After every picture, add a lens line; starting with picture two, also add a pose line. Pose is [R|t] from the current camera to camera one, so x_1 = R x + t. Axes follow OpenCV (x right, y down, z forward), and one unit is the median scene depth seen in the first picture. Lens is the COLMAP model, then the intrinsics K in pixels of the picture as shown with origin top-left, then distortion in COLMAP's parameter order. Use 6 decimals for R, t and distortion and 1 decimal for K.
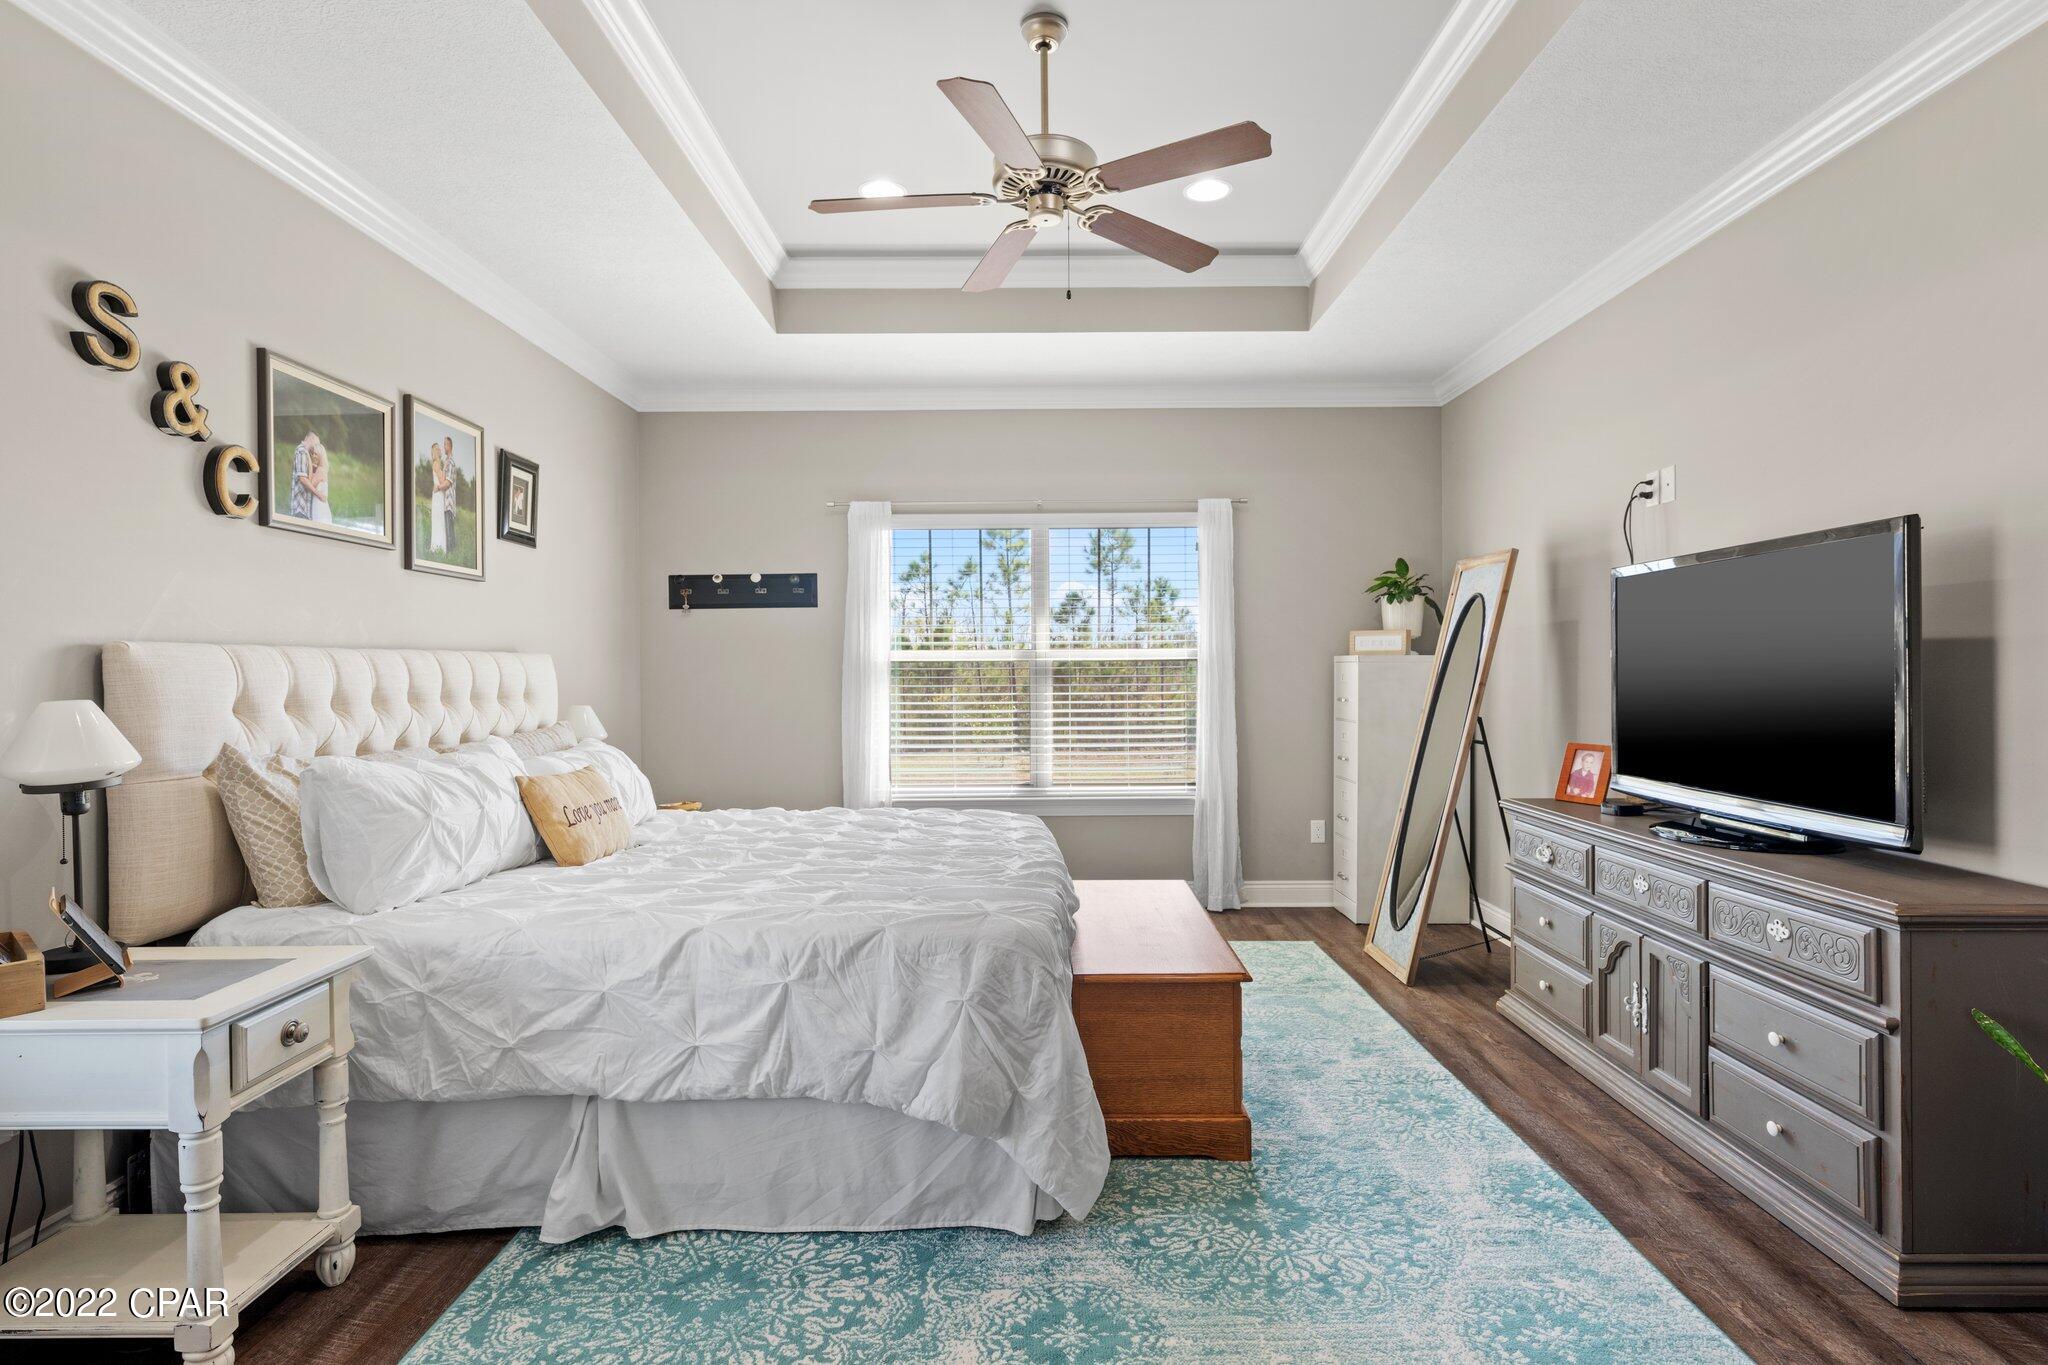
lens RADIAL K [[1124.9, 0, 1020.8], [0, 1124.9, 677.6], [0, 0, 1]] dist [0.002282, -0.000351]
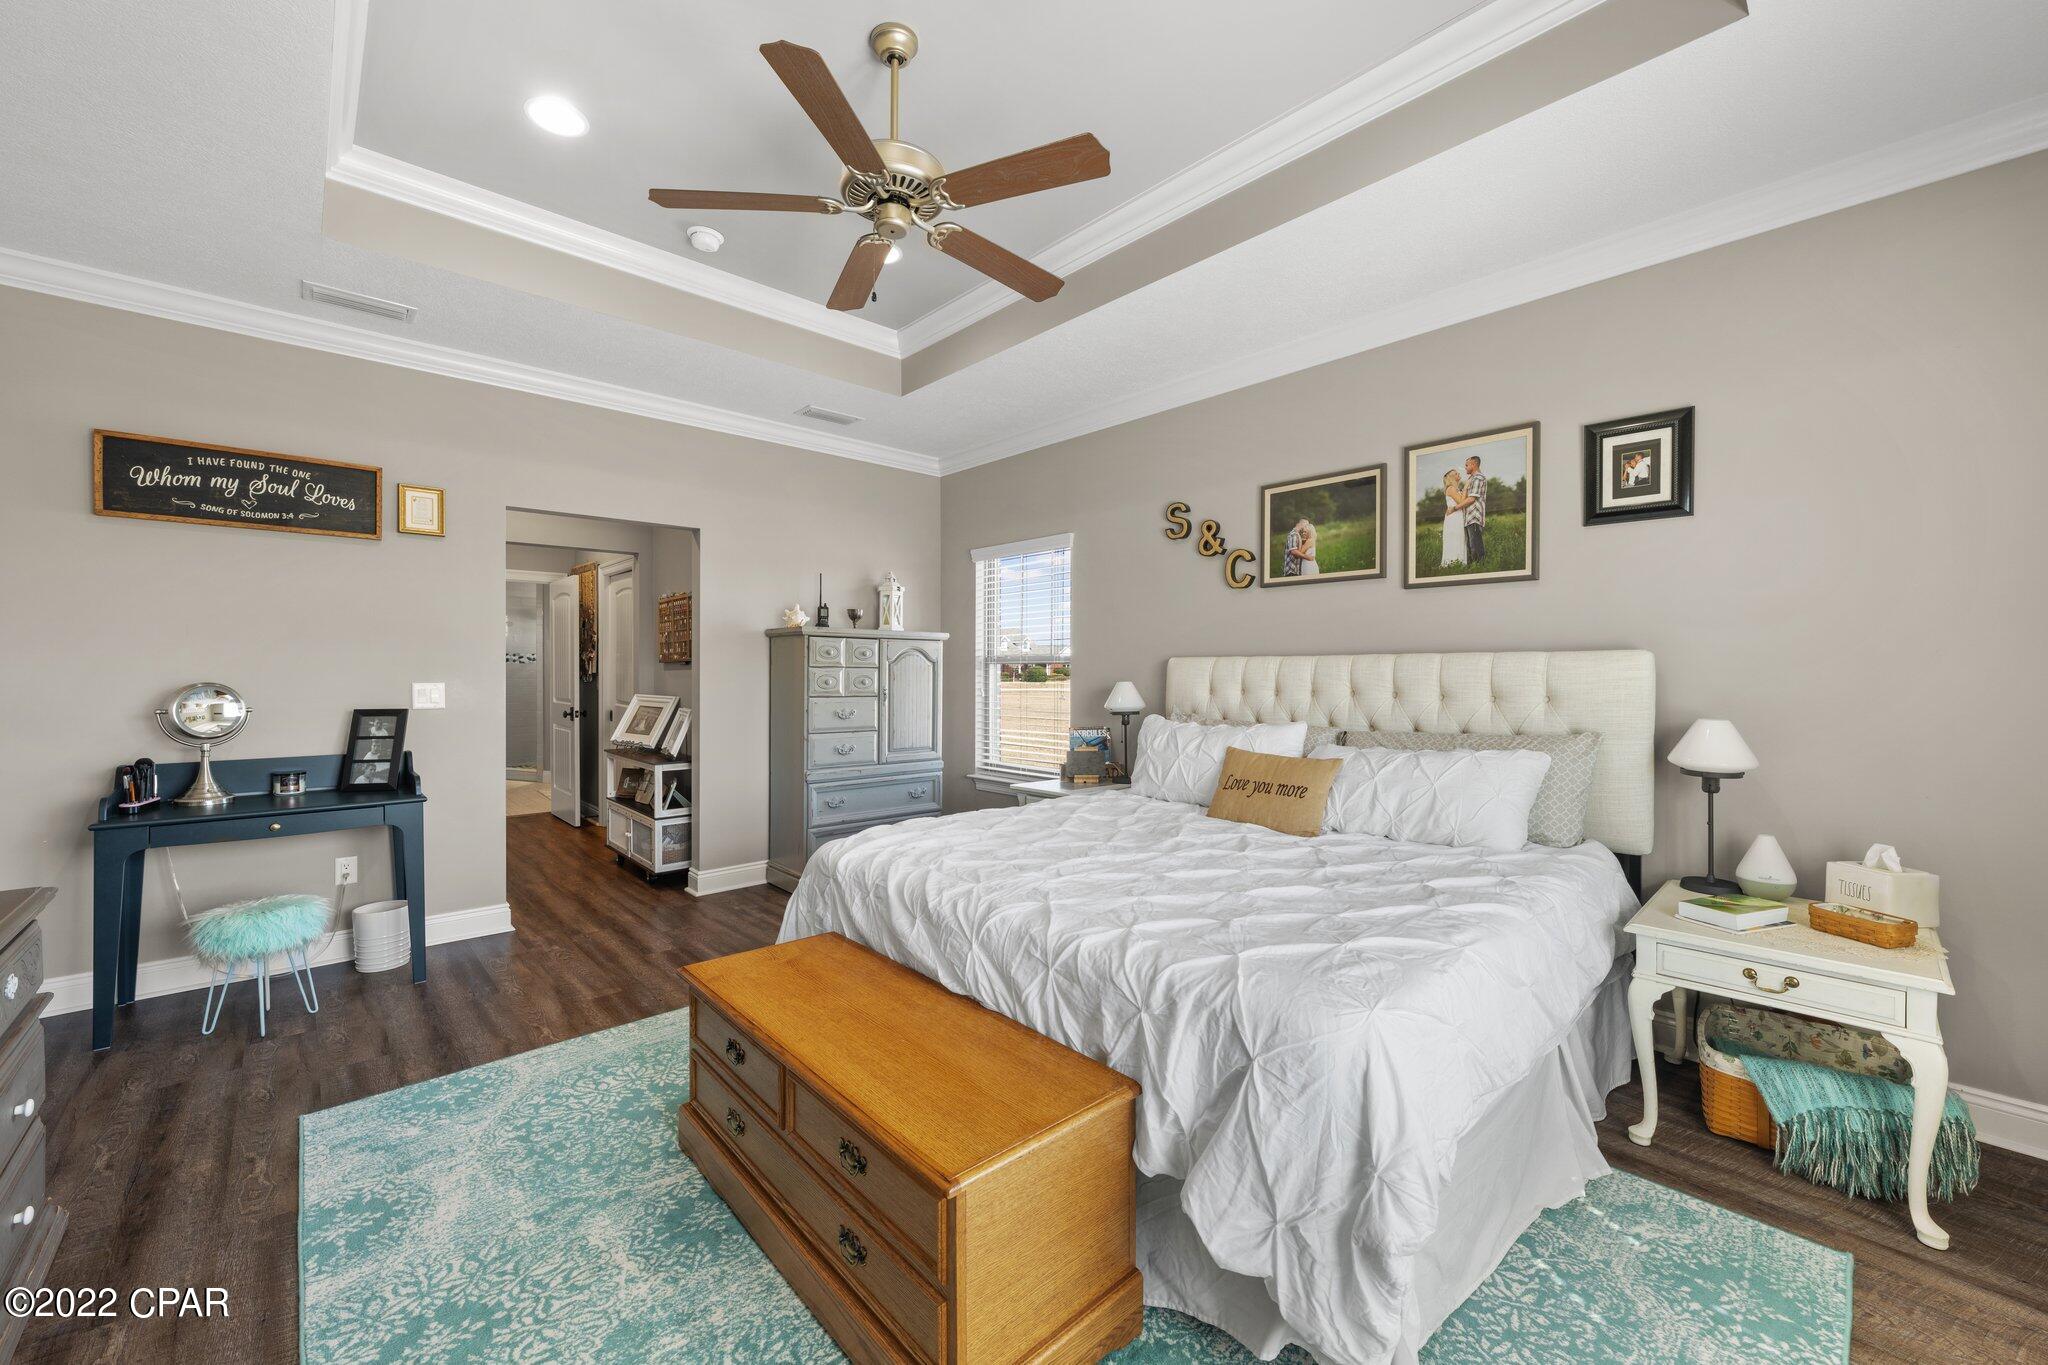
lens RADIAL K [[789.9, 0, 1021.8], [0, 789.9, 678.6], [0, 0, 1]] dist [0.000123, -0.000008]
pose [[-0.742915, 0.010531, -0.669302, 0.463730], [-0.001855, 0.999840, 0.017791, -0.016437], [0.669383, 0.014459, -0.742777, 1.786750]]
